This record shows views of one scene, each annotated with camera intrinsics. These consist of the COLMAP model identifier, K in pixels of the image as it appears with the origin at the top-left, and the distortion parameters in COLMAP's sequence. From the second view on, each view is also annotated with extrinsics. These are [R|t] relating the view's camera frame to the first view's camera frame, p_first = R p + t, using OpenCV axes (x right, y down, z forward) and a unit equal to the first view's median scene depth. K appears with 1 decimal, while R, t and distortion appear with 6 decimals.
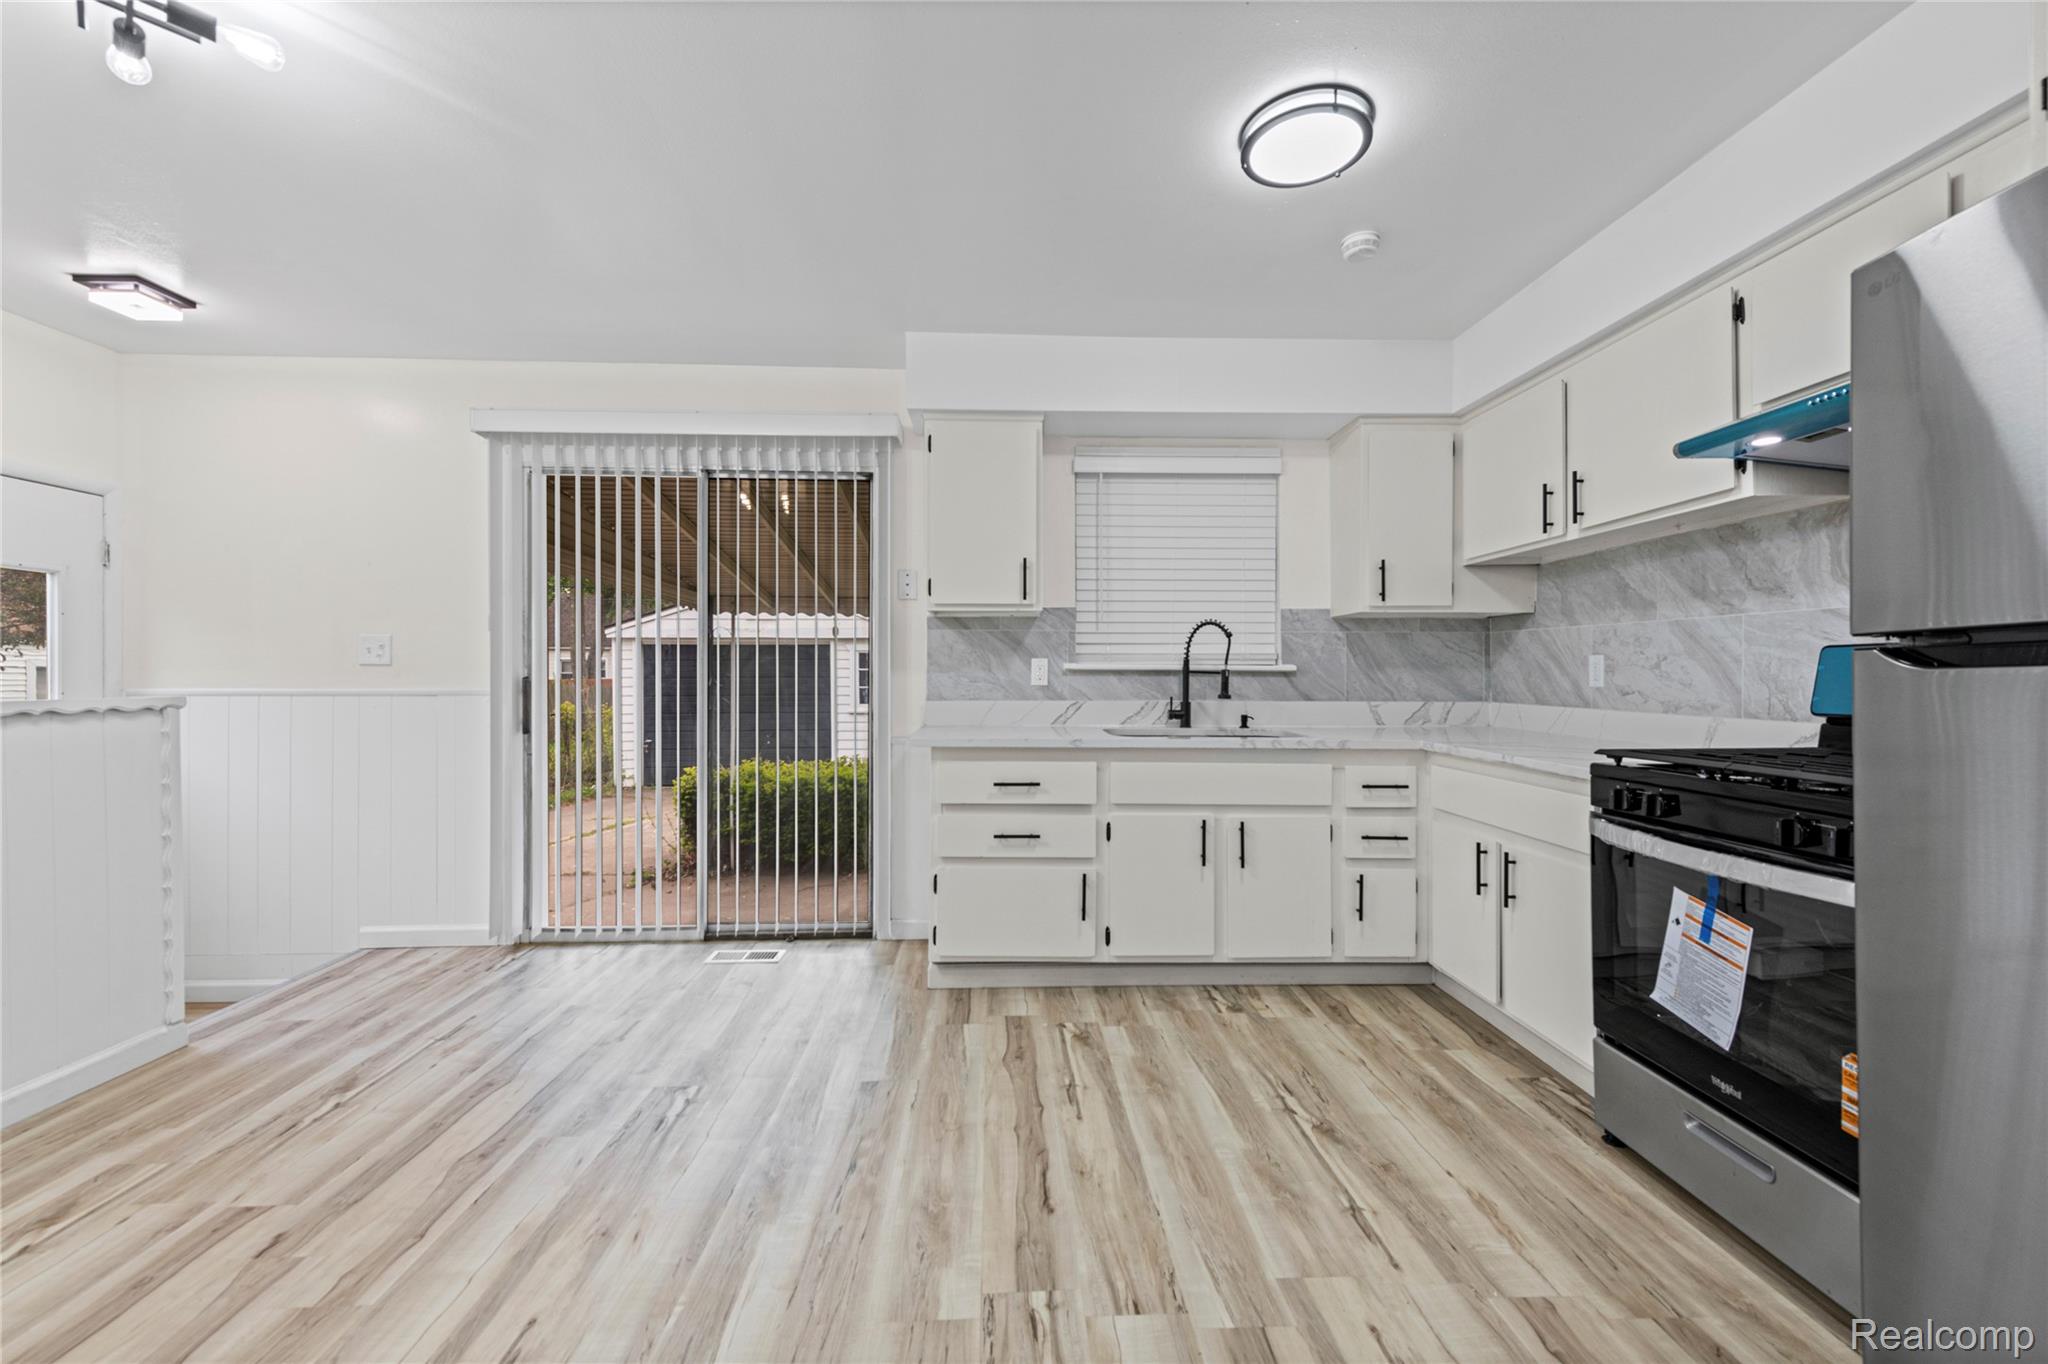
lens RADIAL K [[821.2, 0, 1024.0], [0, 821.2, 682.0], [0, 0, 1]] dist [0.008162, -0.000524]
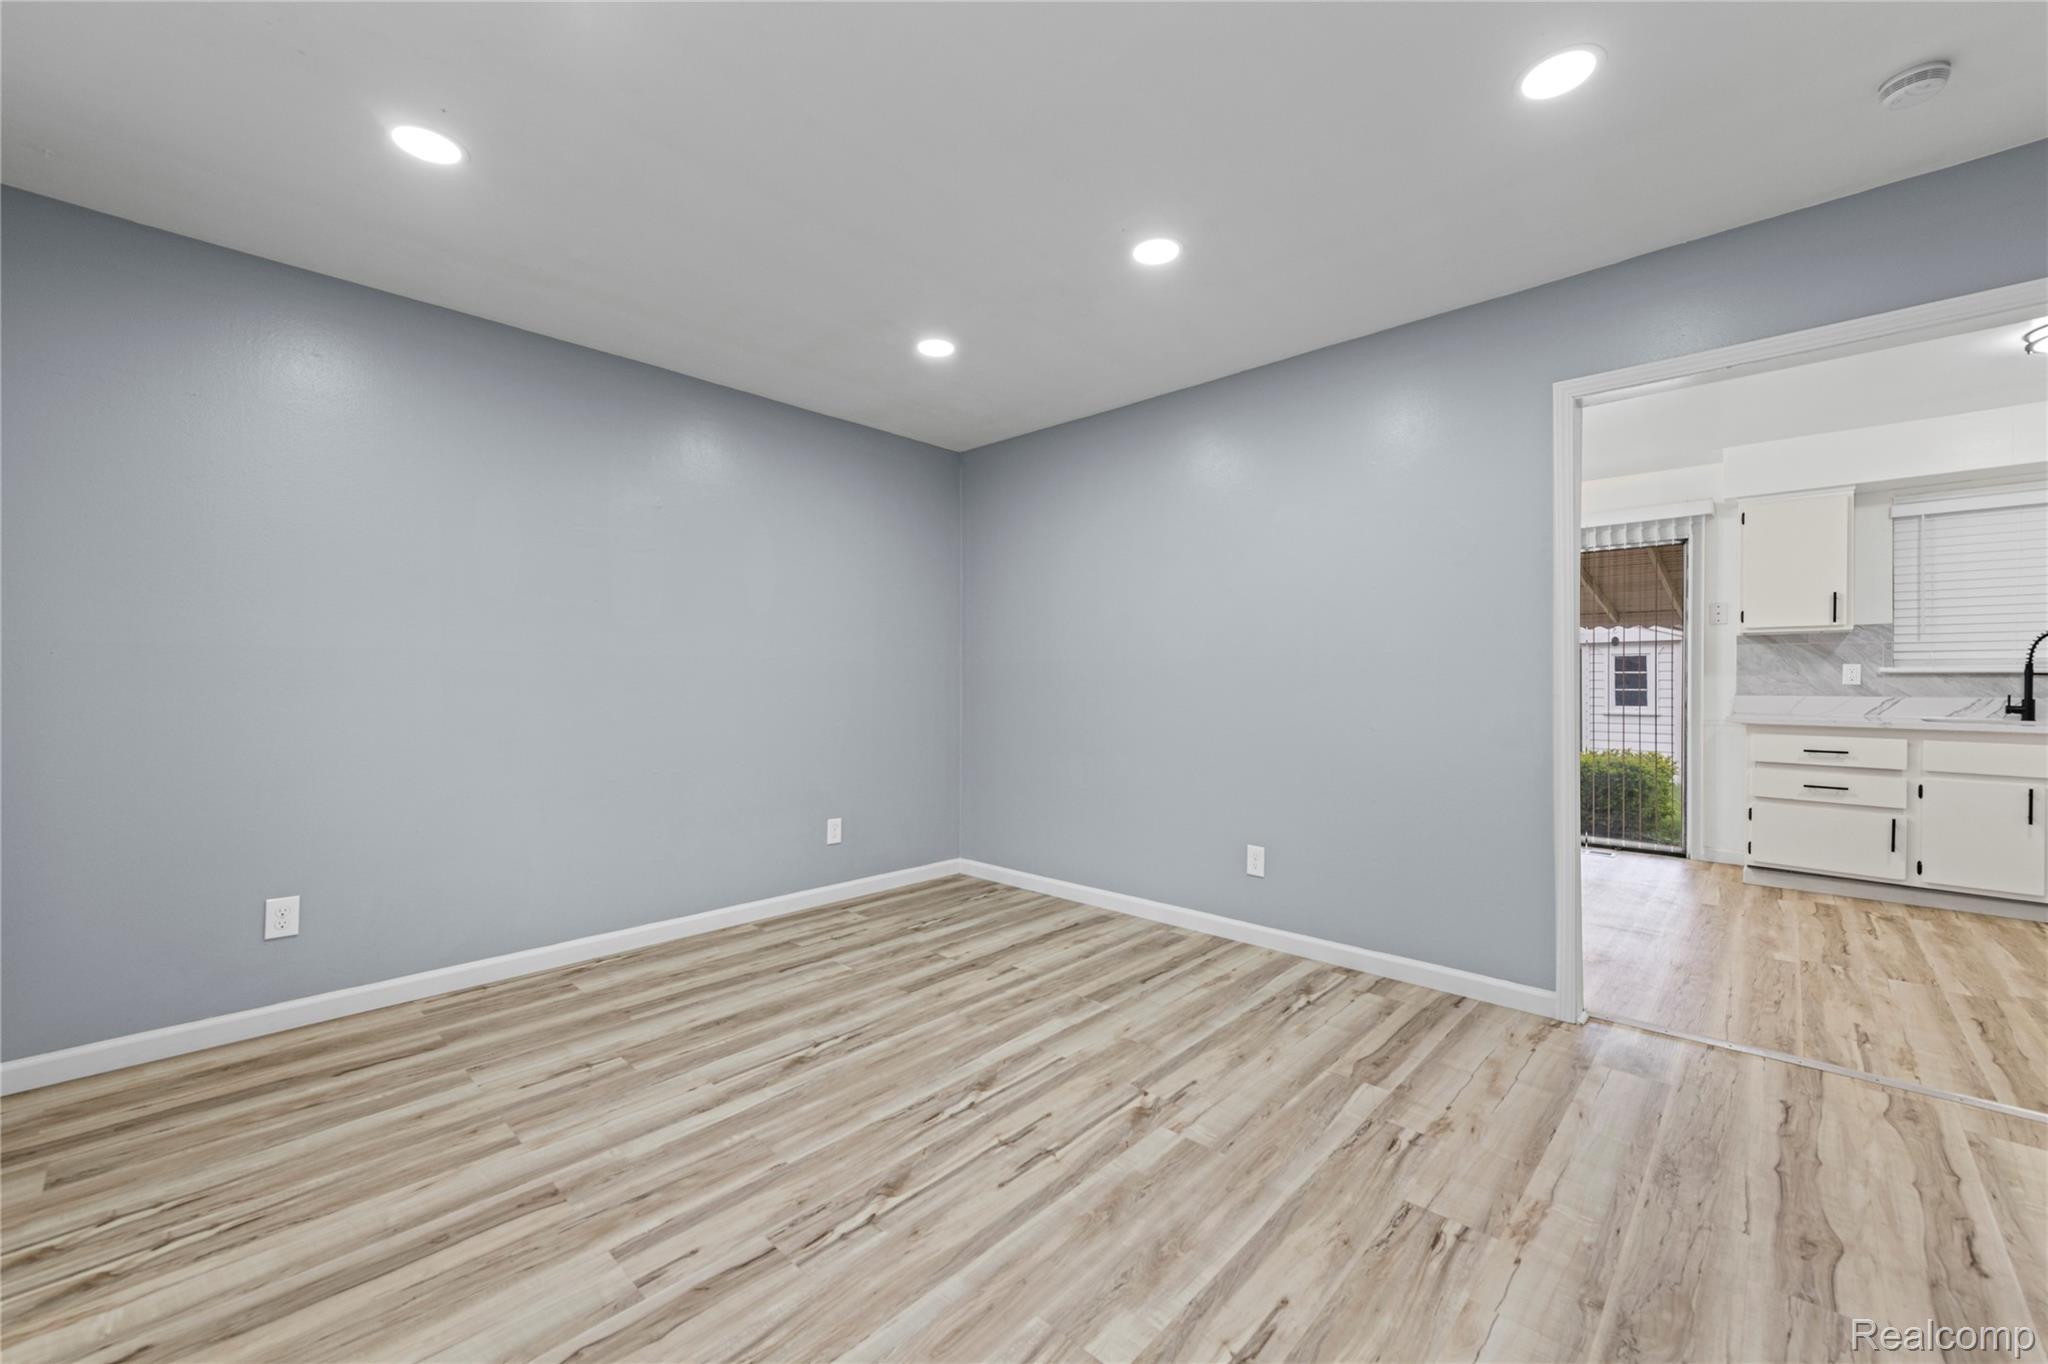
lens RADIAL K [[821.2, 0, 1024.0], [0, 821.2, 682.0], [0, 0, 1]] dist [0.008162, -0.000524]
pose [[0.707210, 0.002244, -0.707000, 0.022217], [-0.005817, 0.999980, -0.002645, 0.013070], [0.706980, 0.005984, 0.707209, -1.029113]]
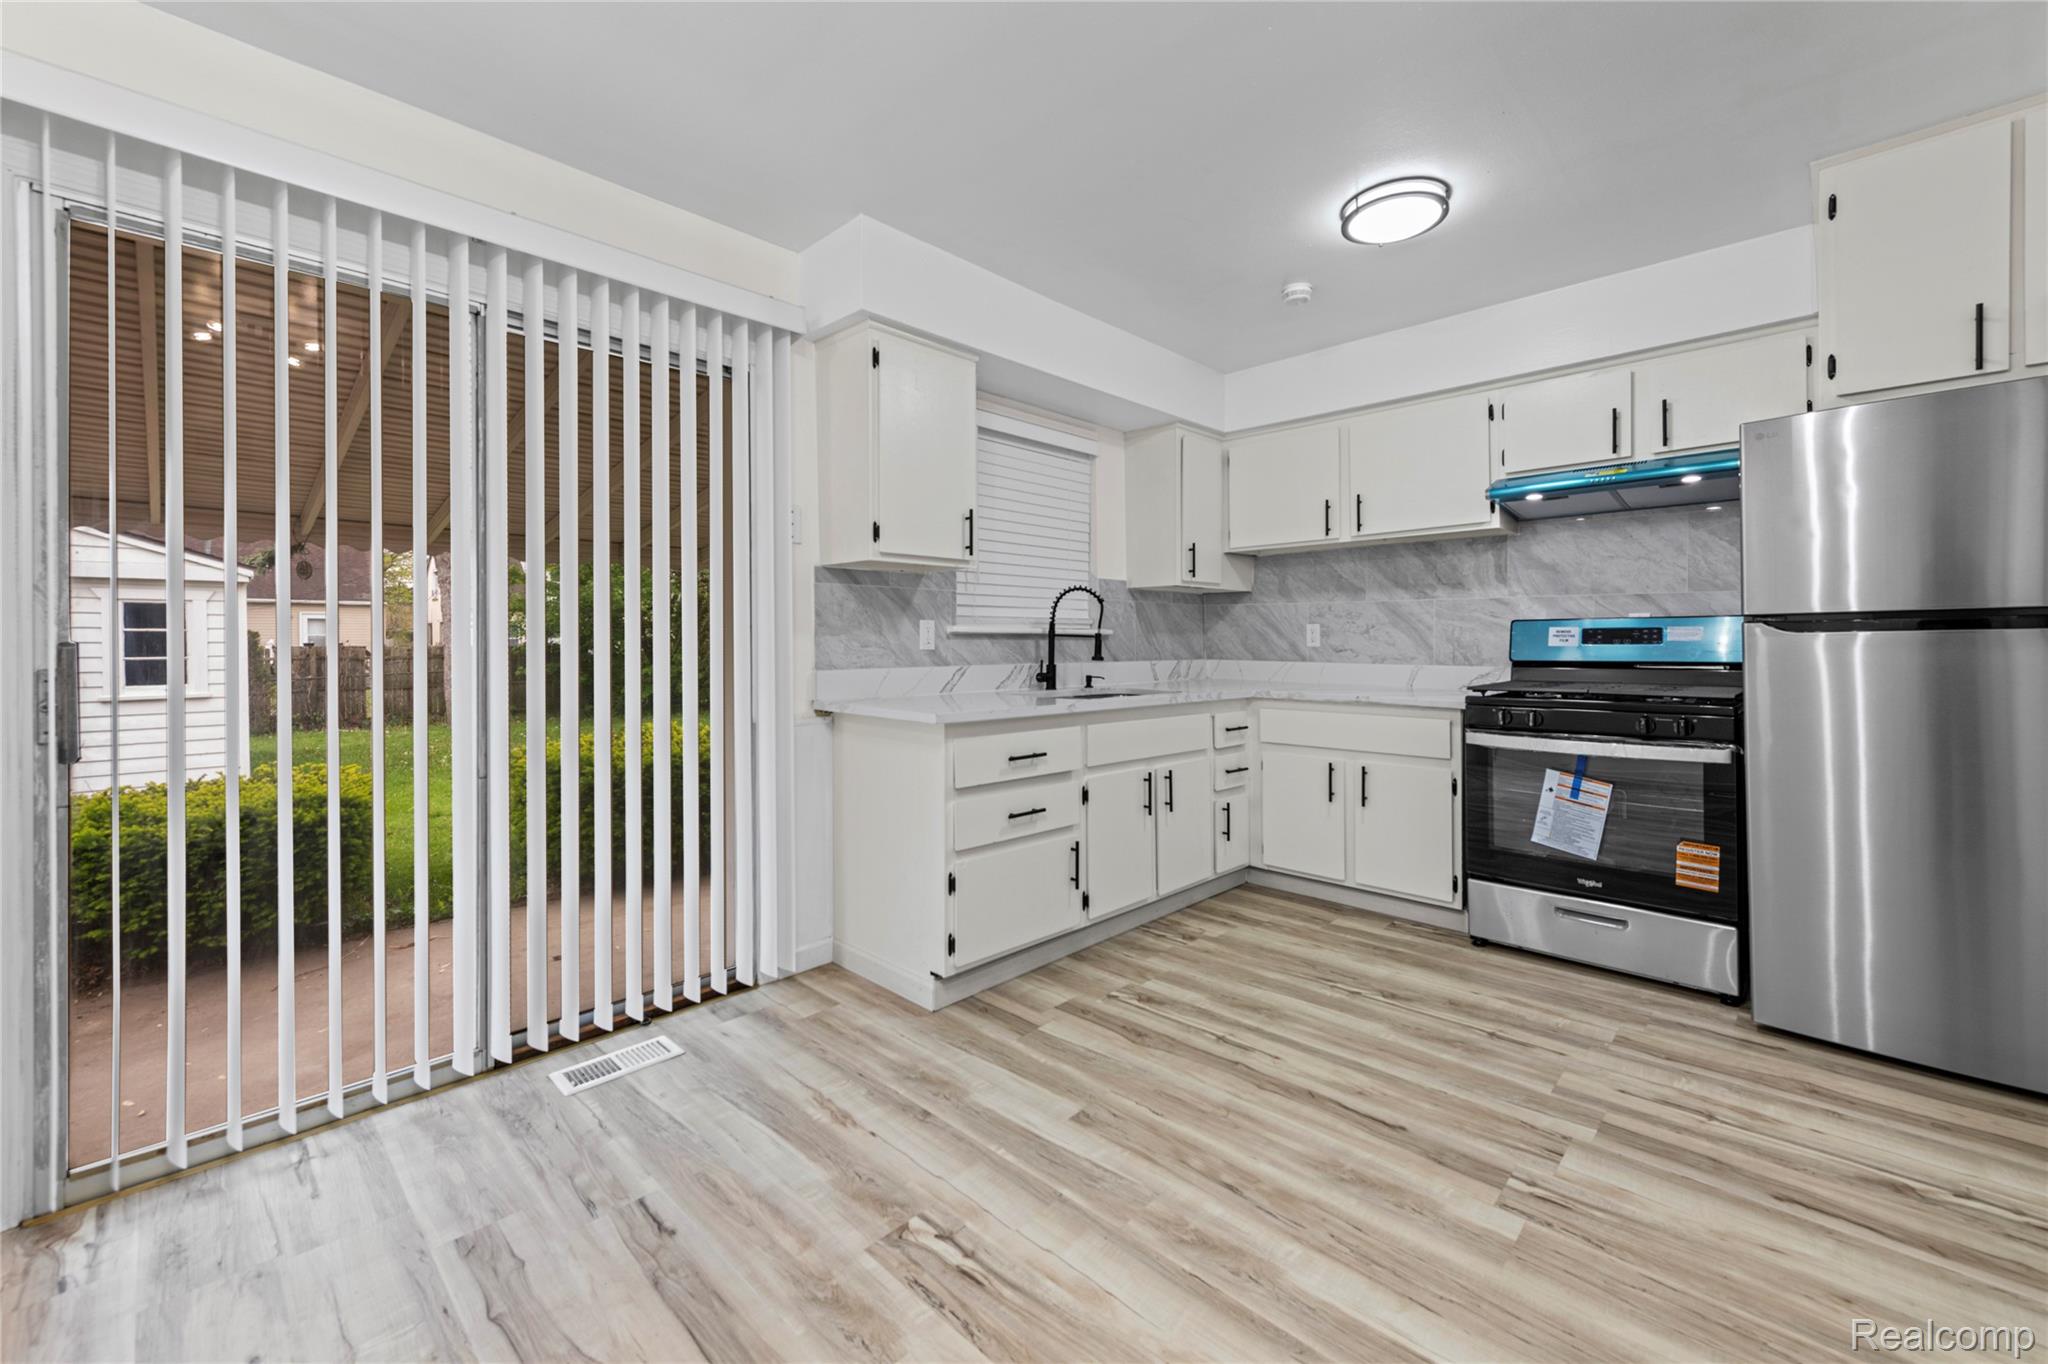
lens RADIAL K [[825.0, 0, 1031.8], [0, 825.0, 642.3], [0, 0, 1]] dist [0.007242, -0.000124]
pose [[0.718983, -0.003529, 0.695018, -0.637338], [0.007737, 0.999966, -0.002927, -0.000952], [-0.694984, 0.007481, 0.718986, 0.323686]]
